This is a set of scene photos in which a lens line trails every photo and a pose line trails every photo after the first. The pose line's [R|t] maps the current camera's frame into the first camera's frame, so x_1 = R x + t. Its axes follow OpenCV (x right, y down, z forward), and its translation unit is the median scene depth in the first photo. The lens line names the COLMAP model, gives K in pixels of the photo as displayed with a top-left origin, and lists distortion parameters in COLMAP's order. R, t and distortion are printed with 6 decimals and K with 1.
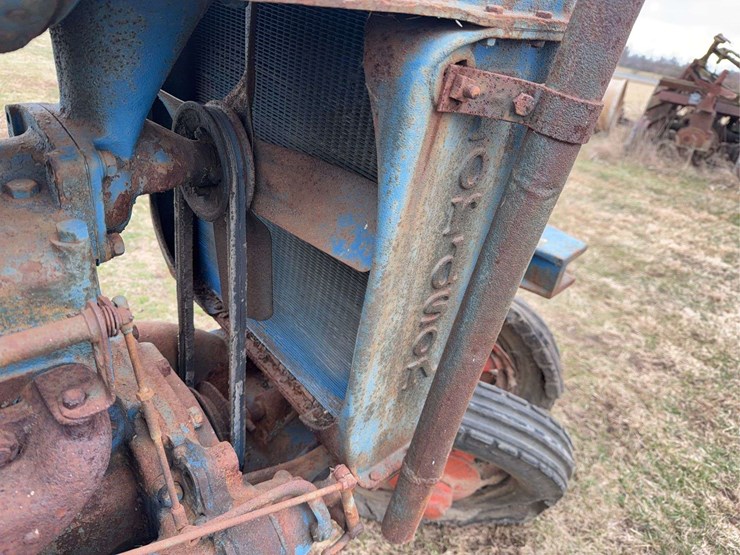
lens RADIAL K [[527.3, 0, 369.3], [0, 527.3, 276.9], [0, 0, 1]] dist [0.036709, -0.057152]
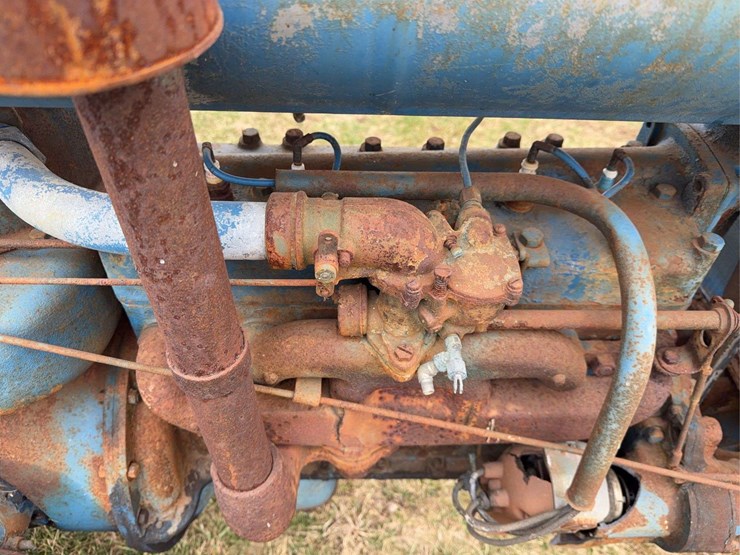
lens RADIAL K [[527.3, 0, 373.2], [0, 527.3, 268.0], [0, 0, 1]] dist [0.036709, -0.057152]
pose [[0.758349, 0.347870, -0.551266, -0.215872], [-0.273712, 0.937463, 0.215045, -0.038004], [0.591599, -0.012191, 0.806140, -0.287815]]
